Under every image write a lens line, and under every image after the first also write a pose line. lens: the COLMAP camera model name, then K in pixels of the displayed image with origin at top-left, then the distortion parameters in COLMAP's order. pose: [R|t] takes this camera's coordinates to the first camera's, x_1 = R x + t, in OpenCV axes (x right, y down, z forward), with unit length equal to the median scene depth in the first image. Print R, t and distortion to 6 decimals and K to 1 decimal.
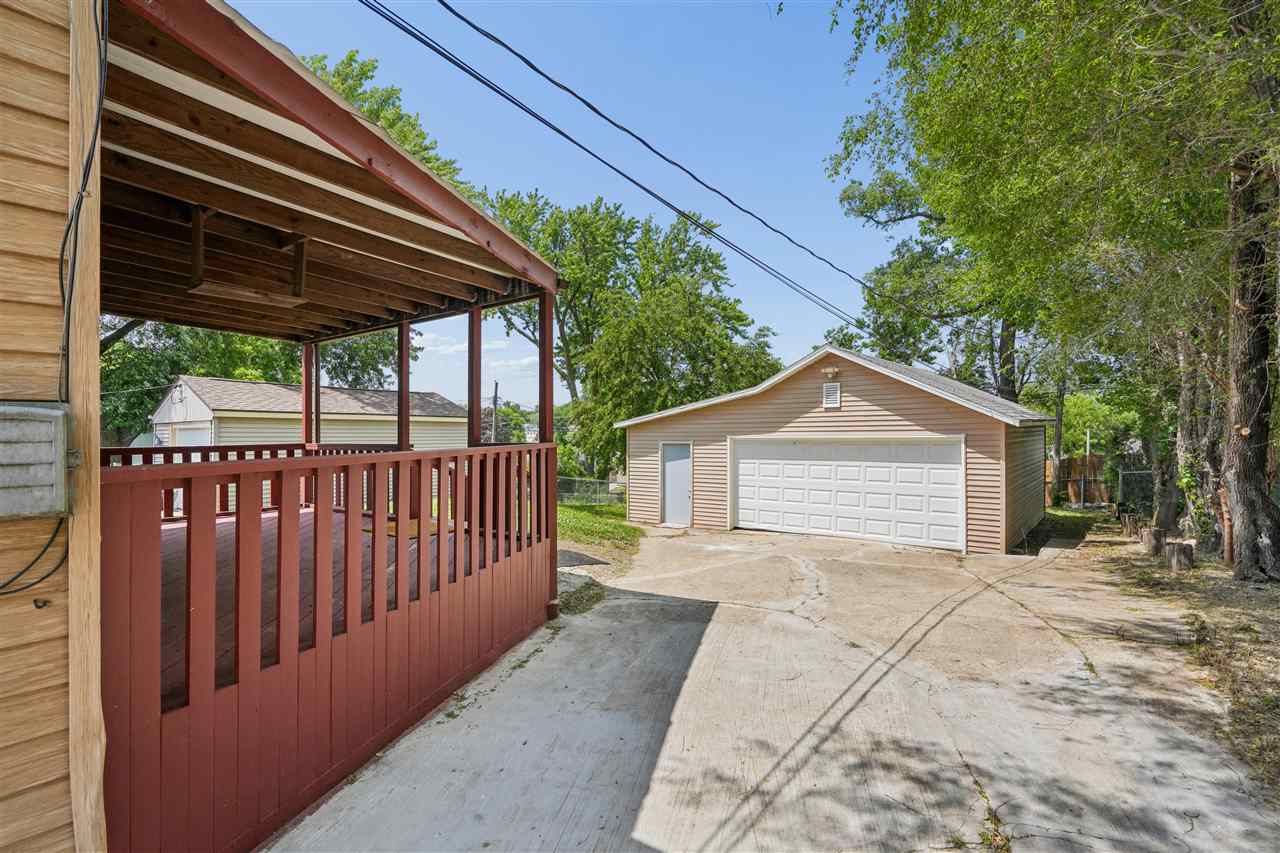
lens RADIAL K [[589.7, 0, 636.9], [0, 589.7, 431.3], [0, 0, 1]] dist [-0.001113, 0.000020]
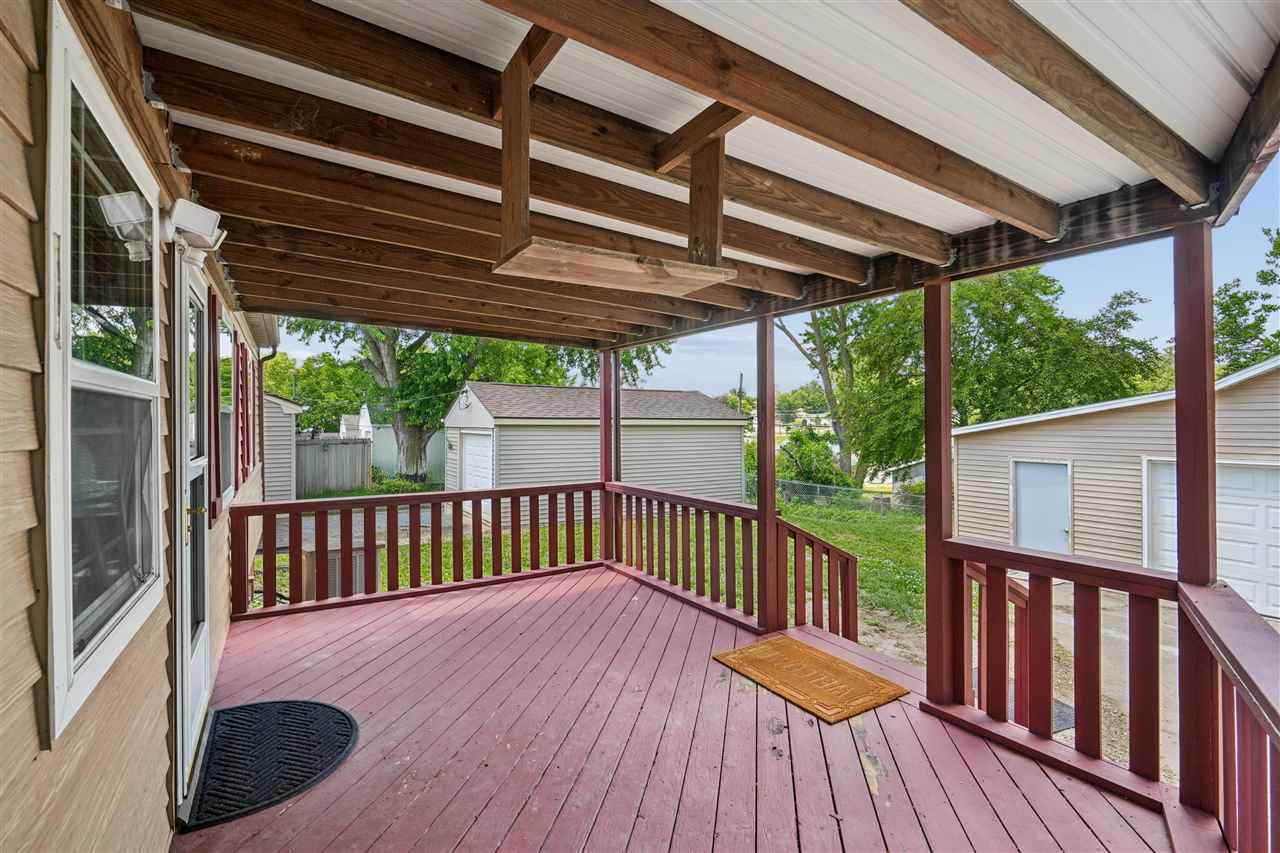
lens RADIAL K [[589.7, 0, 640.1], [0, 589.7, 419.9], [0, 0, 1]] dist [-0.001113, 0.000020]
pose [[0.932210, 0.004790, -0.361885, -0.144443], [-0.003094, 0.999981, 0.005264, -0.037750], [0.361904, -0.003787, 0.932208, 0.182079]]
